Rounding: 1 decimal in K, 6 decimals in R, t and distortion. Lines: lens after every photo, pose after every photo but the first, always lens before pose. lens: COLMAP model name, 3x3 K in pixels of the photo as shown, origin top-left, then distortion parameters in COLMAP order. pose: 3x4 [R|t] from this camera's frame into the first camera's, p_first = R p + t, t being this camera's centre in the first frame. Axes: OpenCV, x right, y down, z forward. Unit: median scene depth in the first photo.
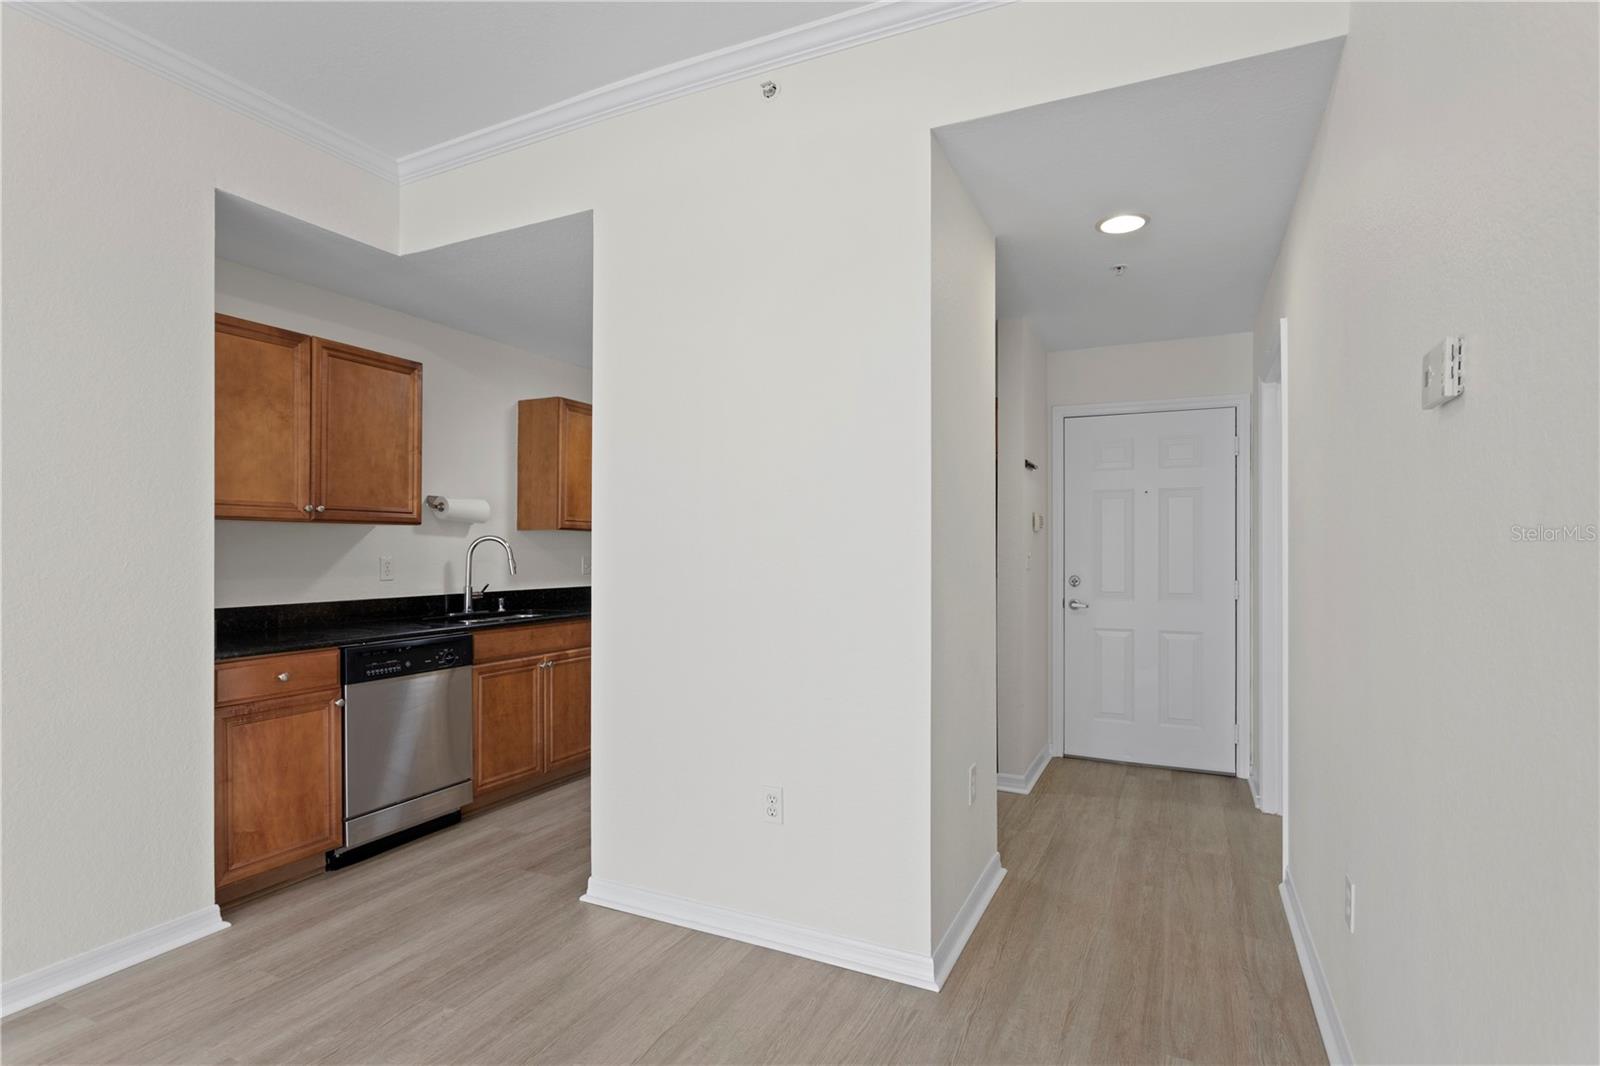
lens RADIAL K [[797.9, 0, 802.1], [0, 797.9, 539.9], [0, 0, 1]] dist [-0.013881, 0.008805]
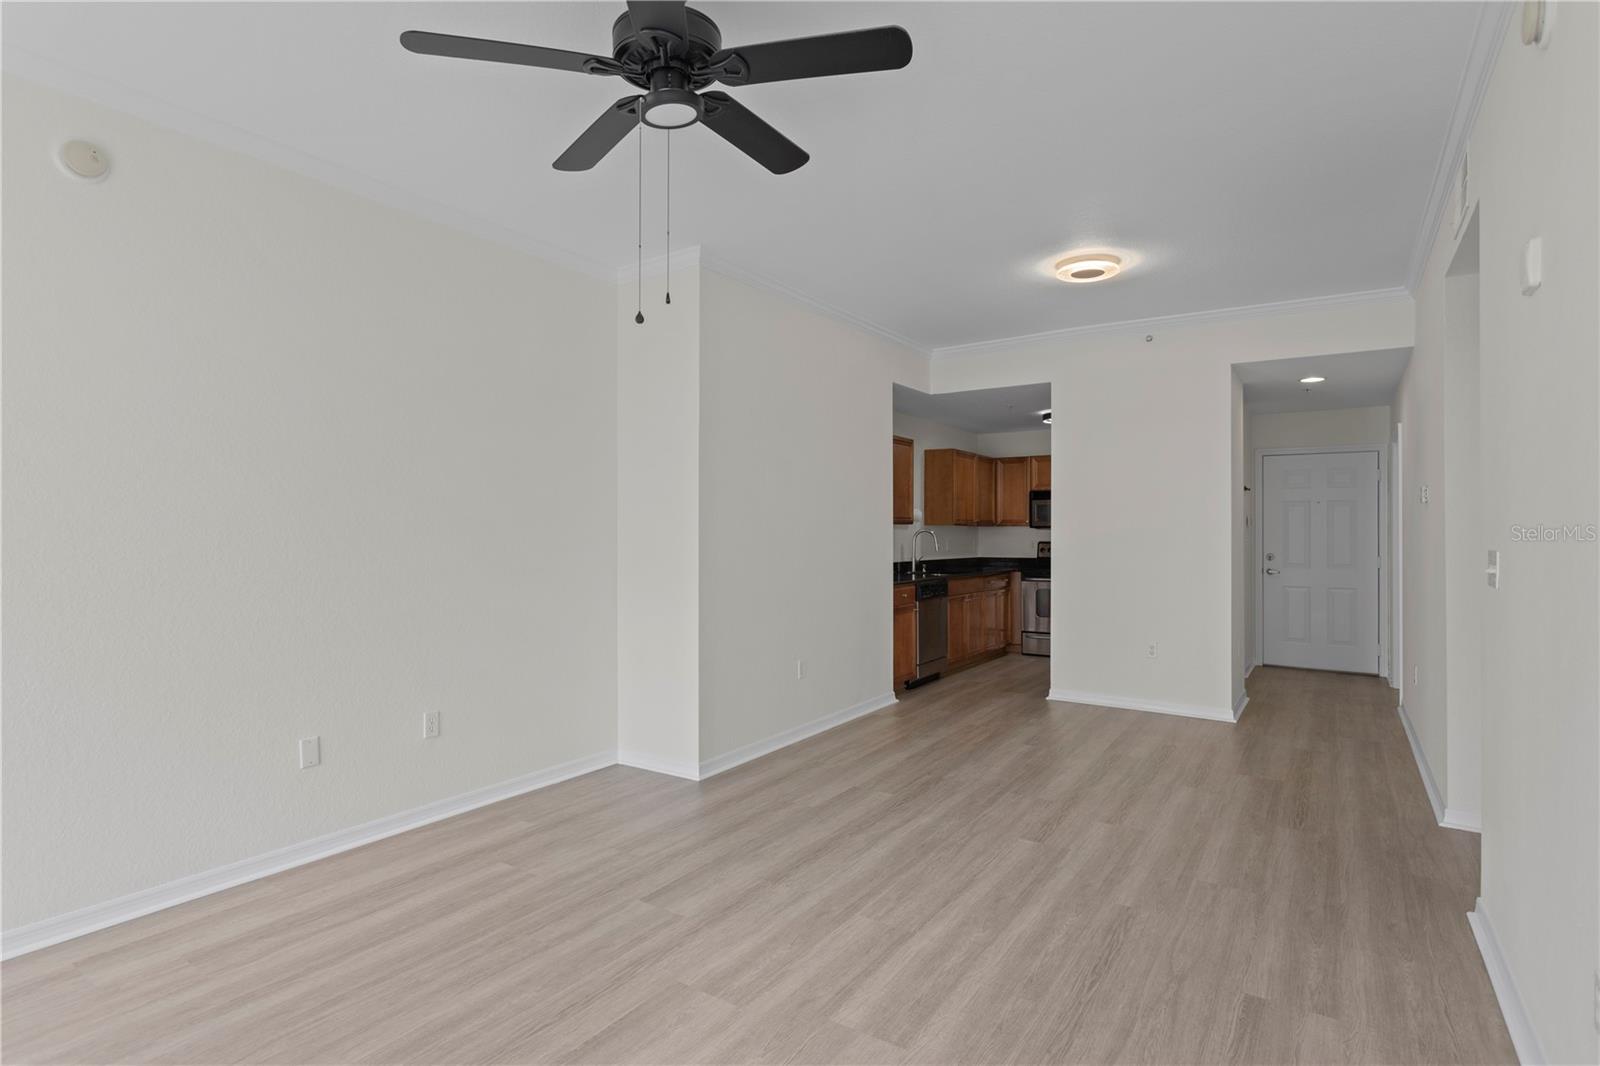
lens RADIAL K [[797.9, 0, 806.8], [0, 797.9, 527.1], [0, 0, 1]] dist [-0.013881, 0.008805]
pose [[0.989970, -0.000865, -0.141272, -0.436693], [0.001477, 0.999990, 0.004225, -0.019283], [0.141267, -0.004392, 0.989962, -0.879705]]
